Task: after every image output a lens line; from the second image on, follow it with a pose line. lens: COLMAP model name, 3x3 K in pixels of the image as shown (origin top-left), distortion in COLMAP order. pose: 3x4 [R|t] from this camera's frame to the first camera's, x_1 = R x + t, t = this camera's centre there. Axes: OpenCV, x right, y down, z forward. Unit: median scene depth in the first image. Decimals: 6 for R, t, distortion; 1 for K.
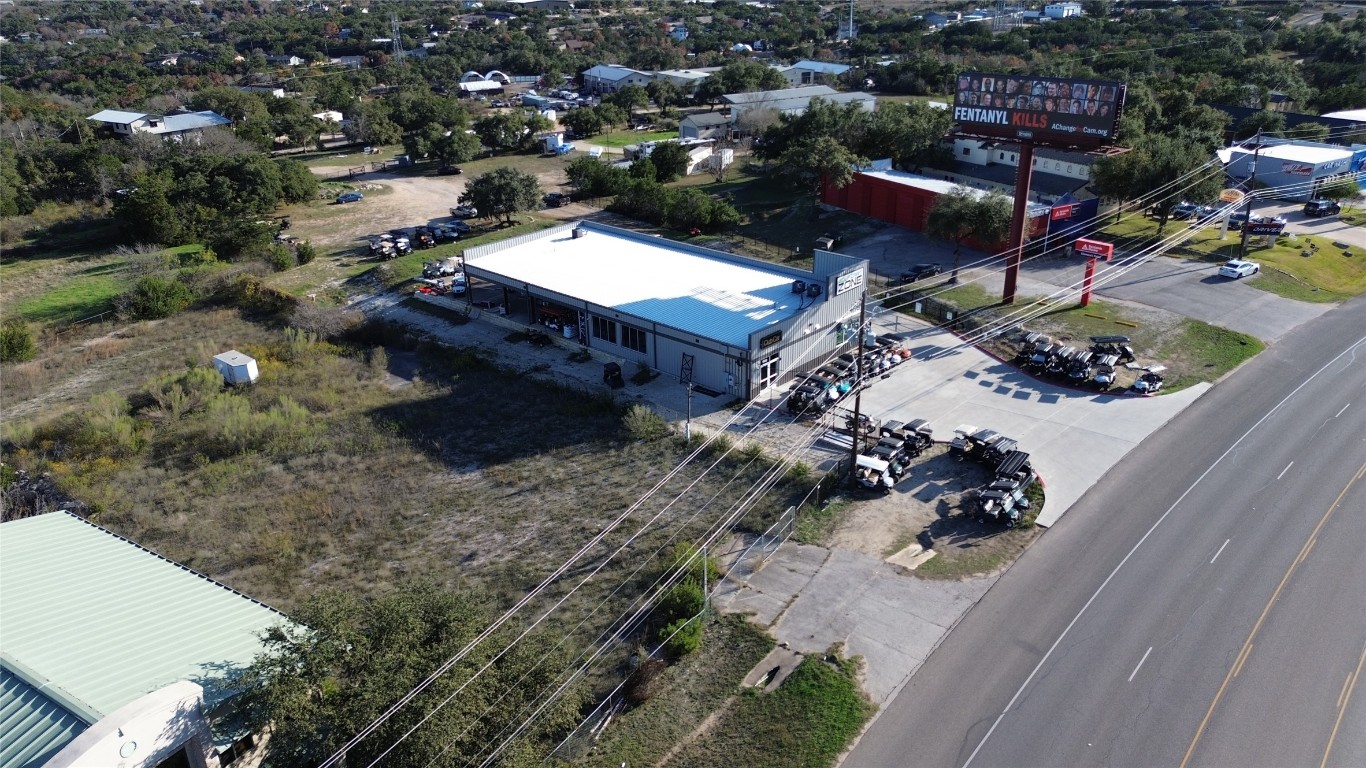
lens RADIAL K [[961.4, 0, 685.5], [0, 961.4, 378.5], [0, 0, 1]] dist [0.076301, -0.078607]
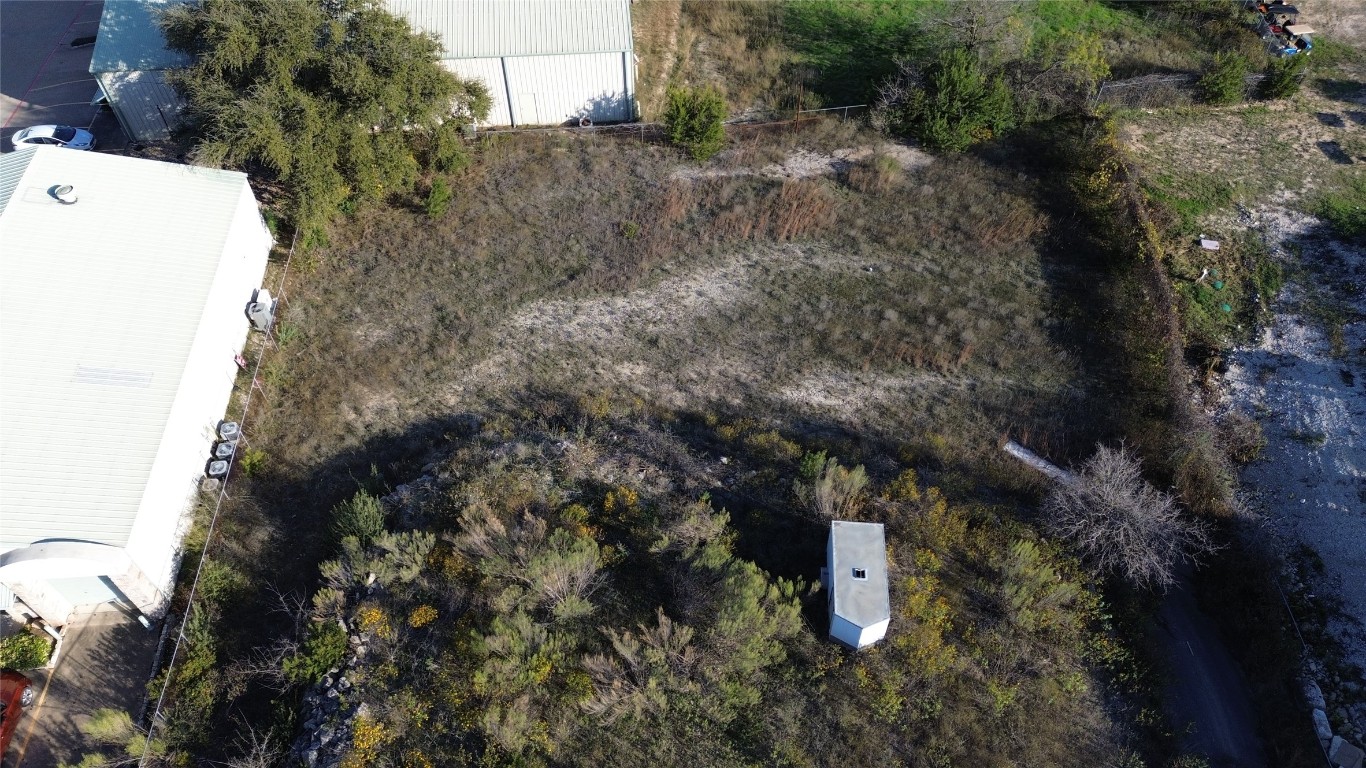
lens RADIAL K [[961.4, 0, 682.2], [0, 961.4, 379.1], [0, 0, 1]] dist [0.076301, -0.078607]
pose [[0.589239, 0.630588, -0.505129, -0.394172], [-0.330922, 0.758706, 0.561120, -0.321132], [0.737080, -0.163476, 0.655735, 0.778417]]
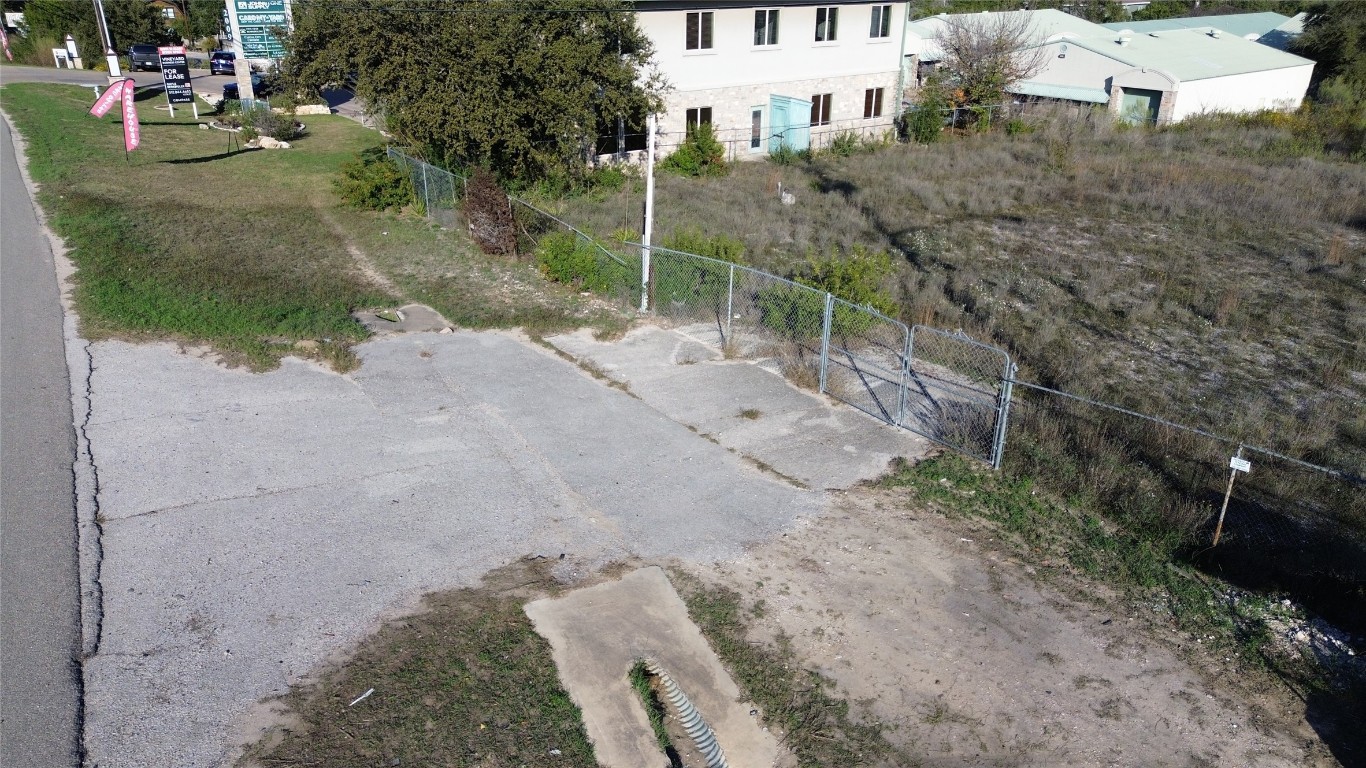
lens RADIAL K [[961.4, 0, 683.3], [0, 961.4, 386.0], [0, 0, 1]] dist [0.076301, -0.078607]
pose [[-0.345664, 0.389028, -0.853916, 0.269881], [-0.375908, 0.776391, 0.505876, 0.035670], [0.859773, 0.495857, -0.122132, 0.739655]]
